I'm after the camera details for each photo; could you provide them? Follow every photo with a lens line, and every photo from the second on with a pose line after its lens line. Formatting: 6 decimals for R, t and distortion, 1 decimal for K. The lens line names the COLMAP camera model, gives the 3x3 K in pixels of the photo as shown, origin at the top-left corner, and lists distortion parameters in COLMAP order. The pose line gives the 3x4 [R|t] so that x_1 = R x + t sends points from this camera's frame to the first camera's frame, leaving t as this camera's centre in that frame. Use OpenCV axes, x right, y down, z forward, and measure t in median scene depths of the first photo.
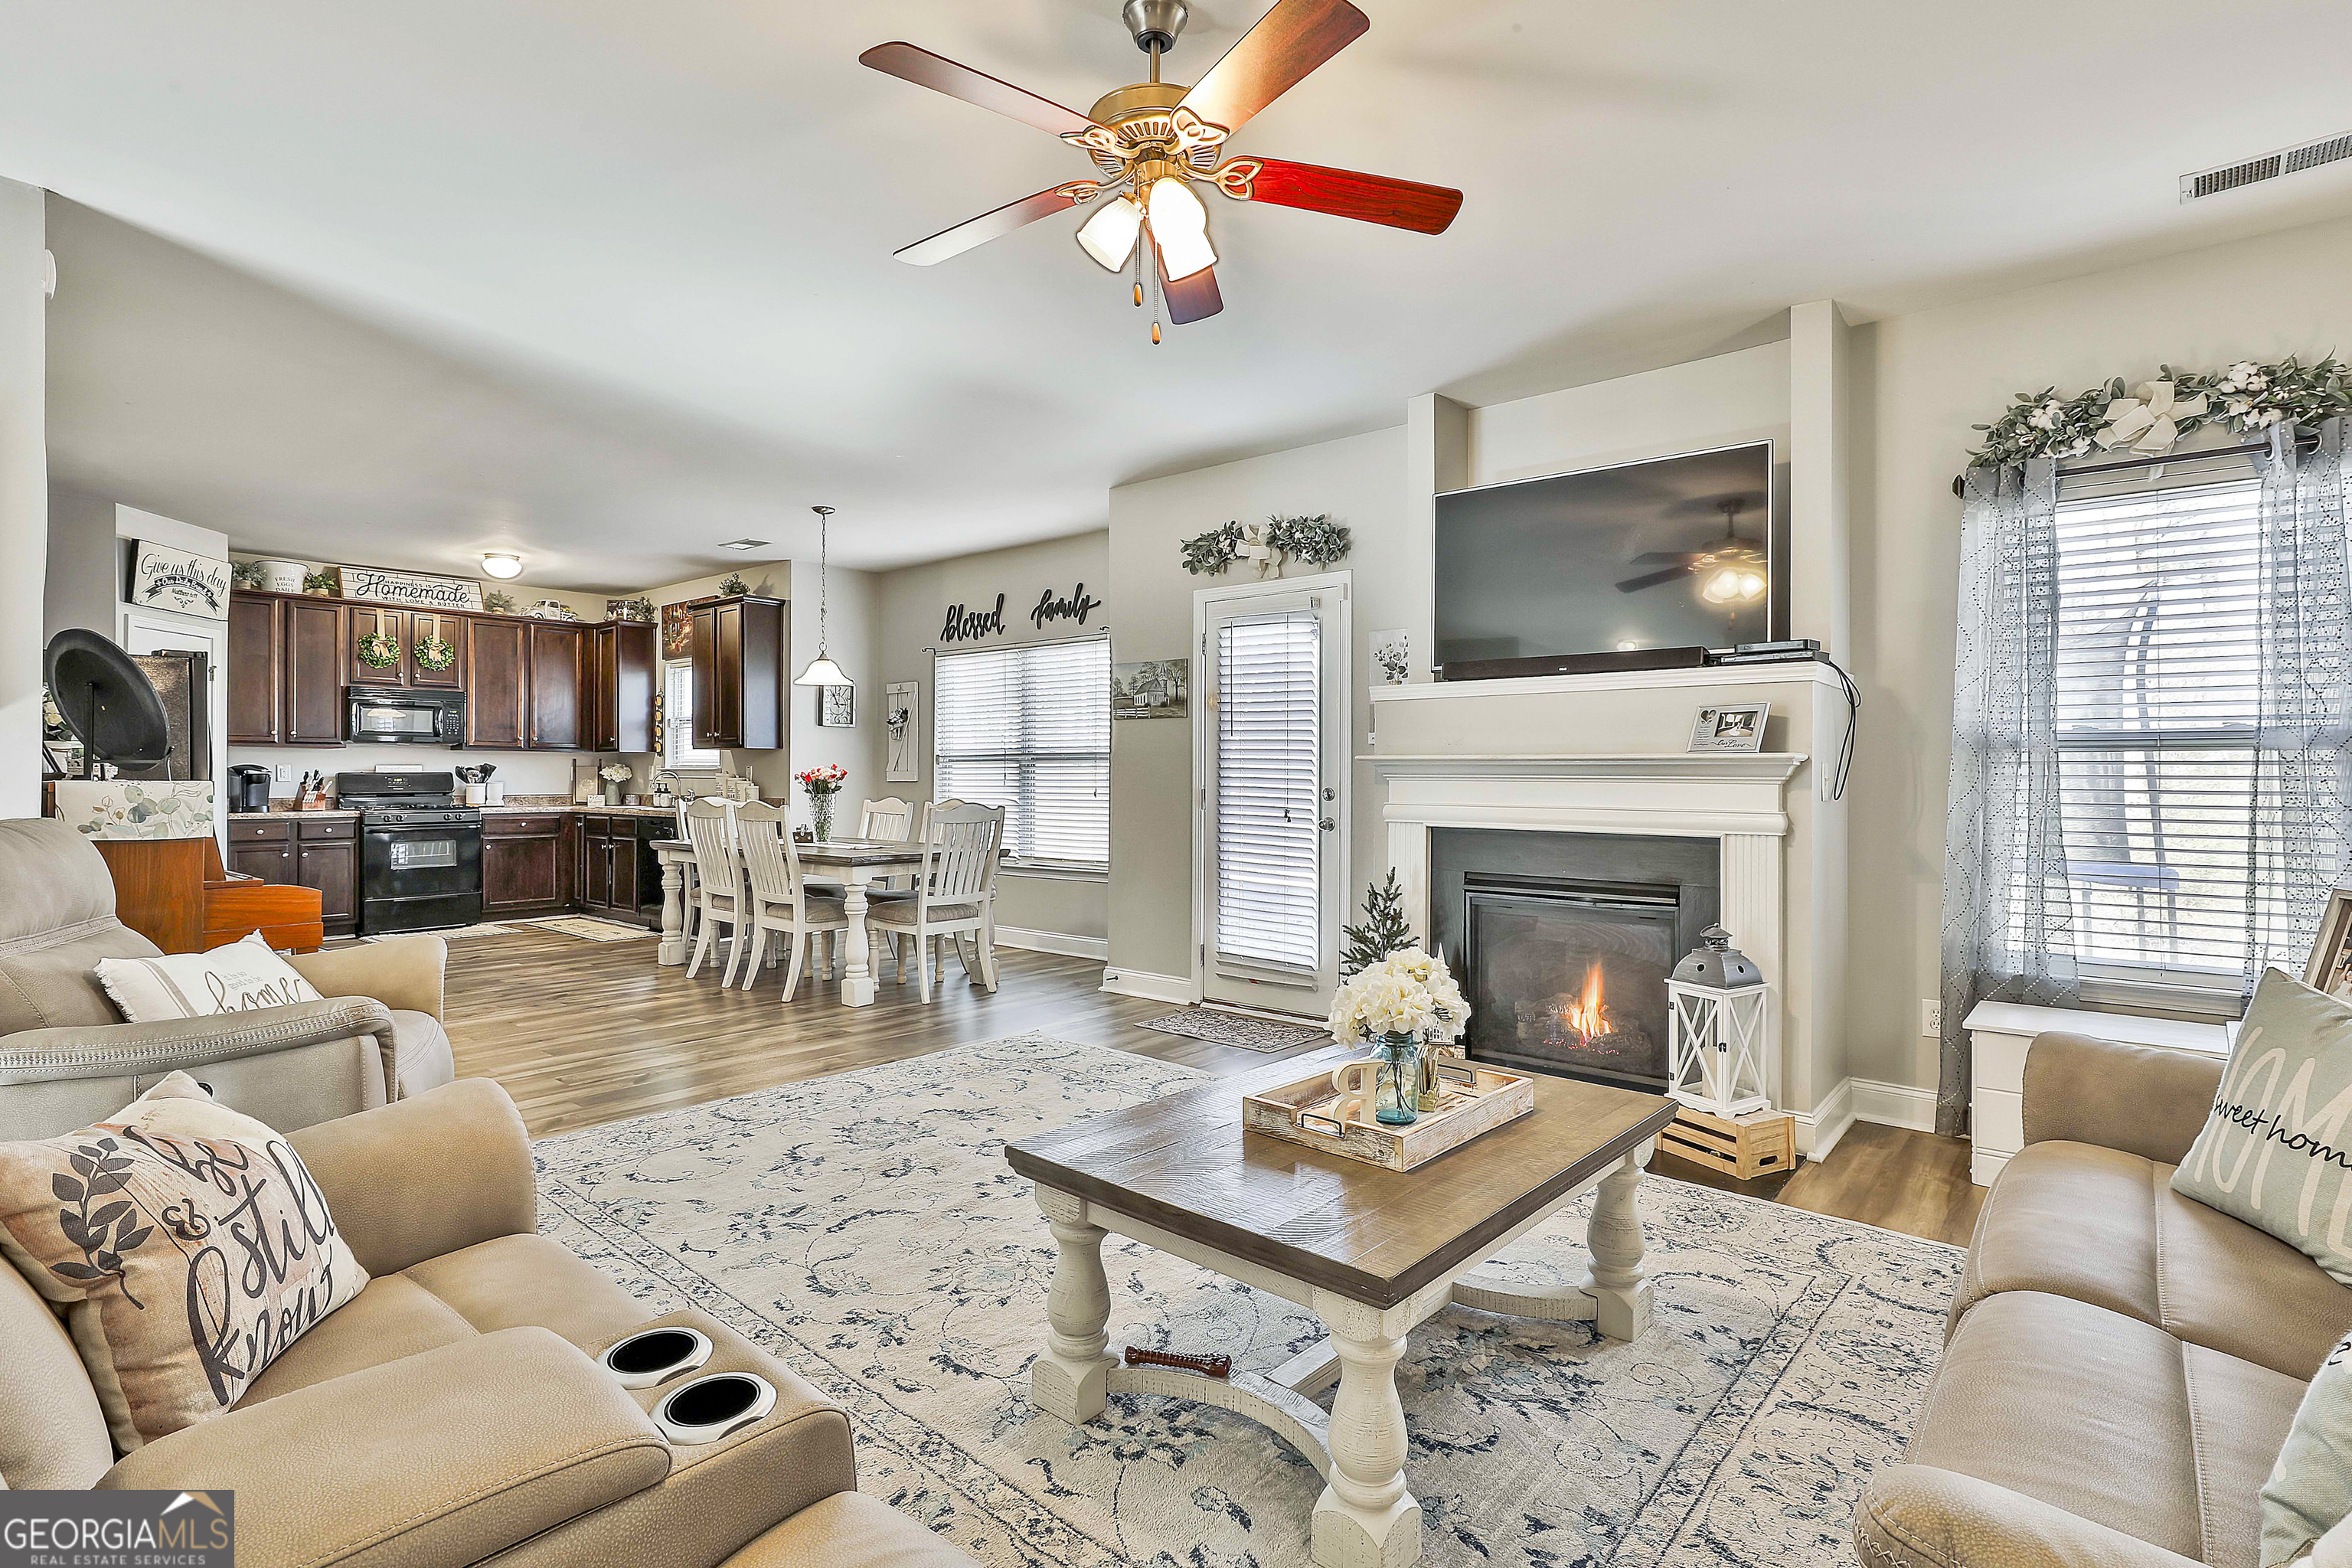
lens RADIAL K [[1134.8, 0, 1176.1], [0, 1134.8, 773.6], [0, 0, 1]] dist [-0.005602, 0.003157]
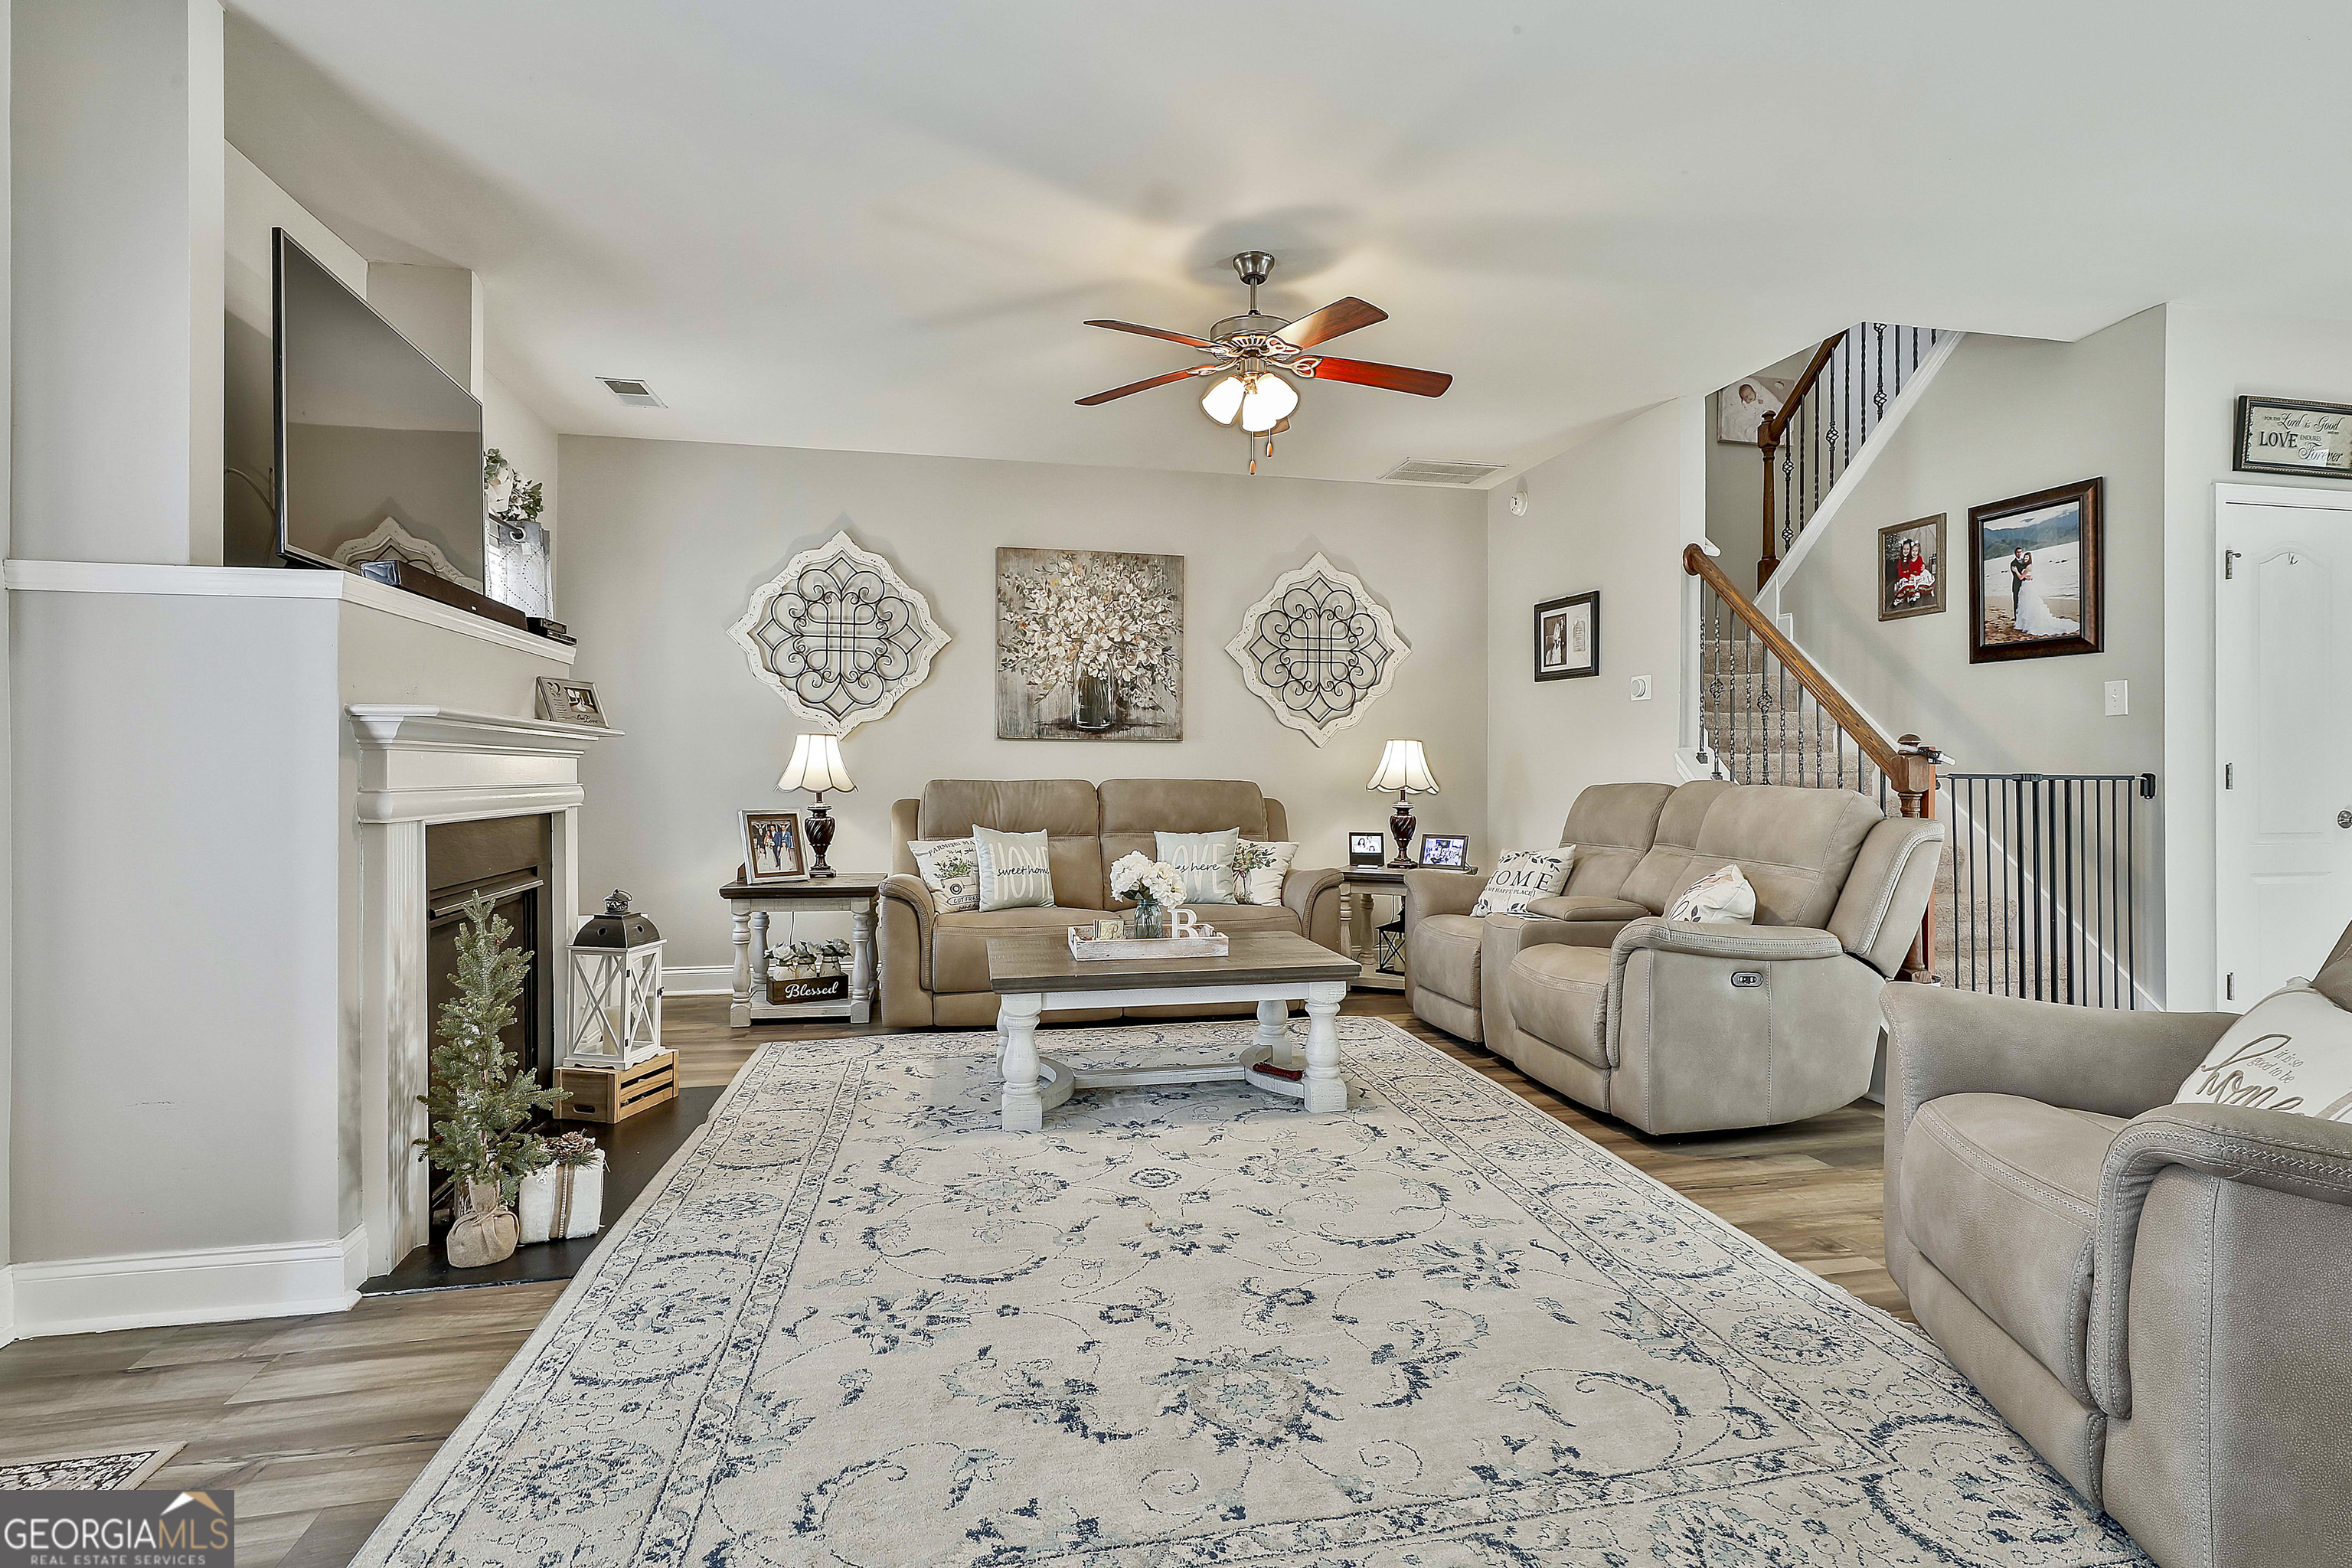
lens RADIAL K [[1134.8, 0, 1179.5], [0, 1134.8, 773.5], [0, 0, 1]] dist [-0.005602, 0.003157]
pose [[-0.792358, -0.006068, 0.610027, -0.699444], [-0.004460, 0.999981, 0.004154, 0.019638], [-0.610041, 0.000571, -0.792370, 1.802152]]
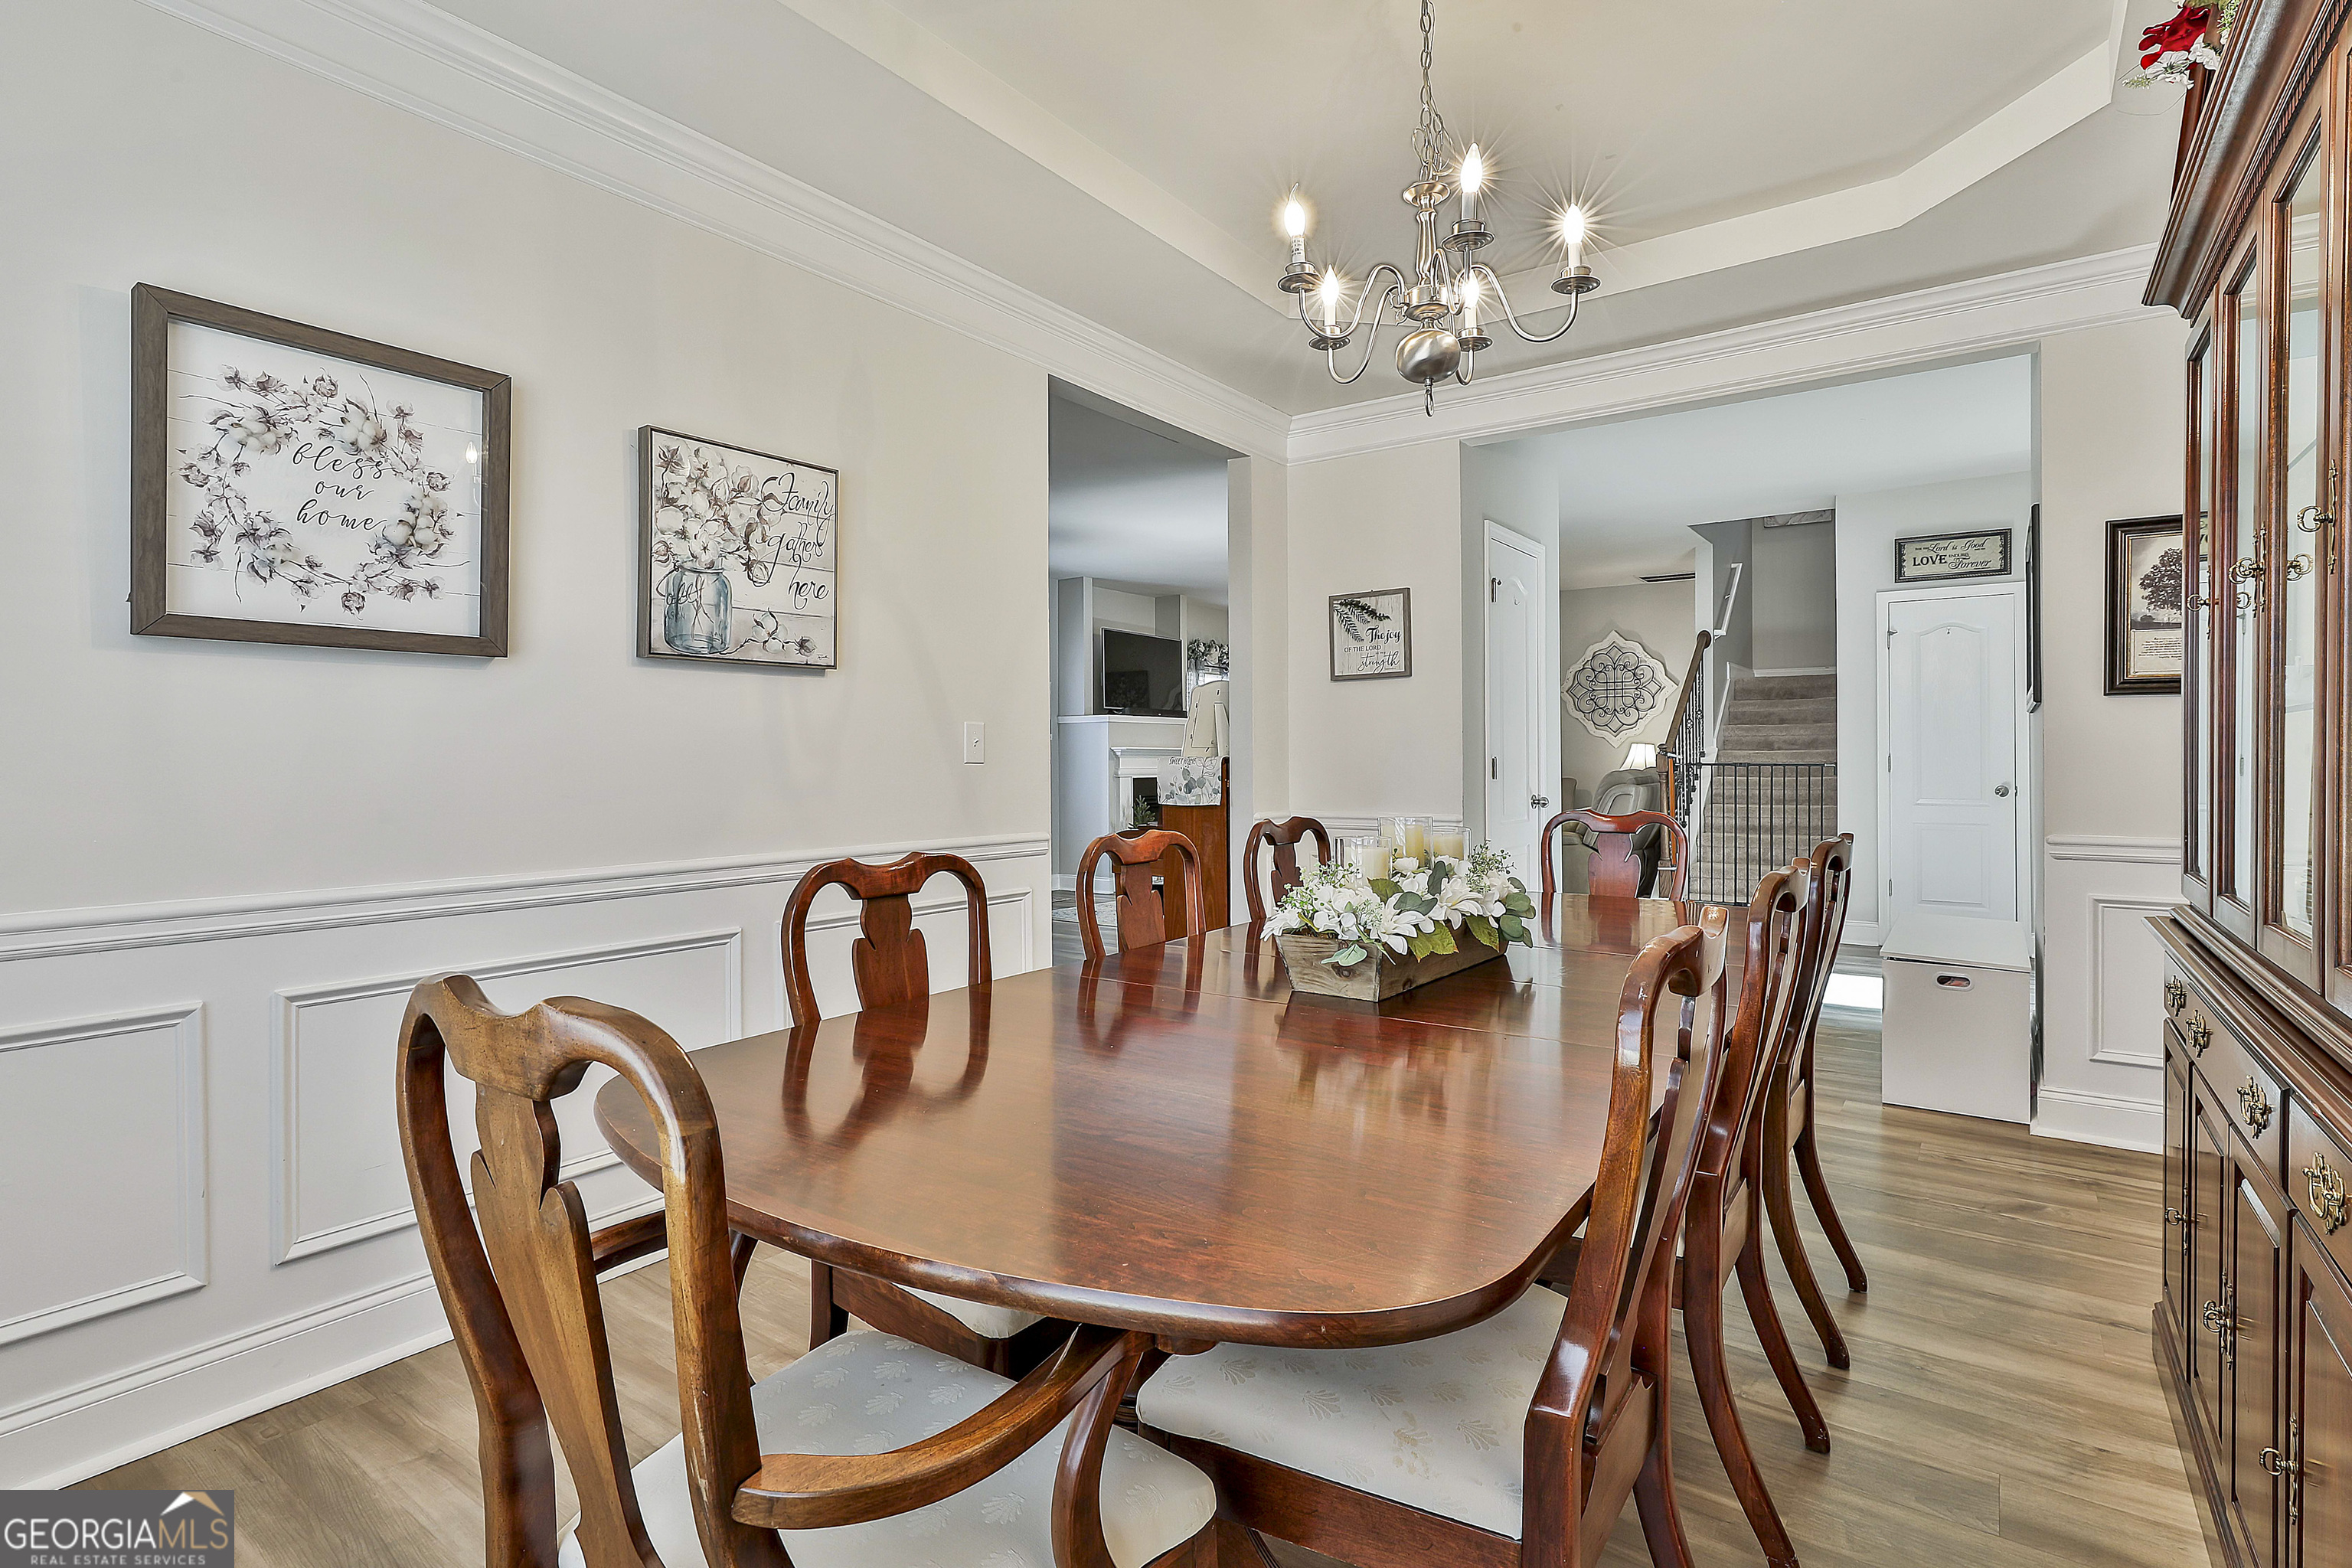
lens RADIAL K [[1134.8, 0, 1184.2], [0, 1134.8, 773.8], [0, 0, 1]] dist [-0.005602, 0.003157]
pose [[-0.080159, -0.013412, 0.996692, -3.043143], [0.001941, 0.999905, 0.013611, 0.008648], [-0.996780, 0.003026, -0.080126, 1.577210]]
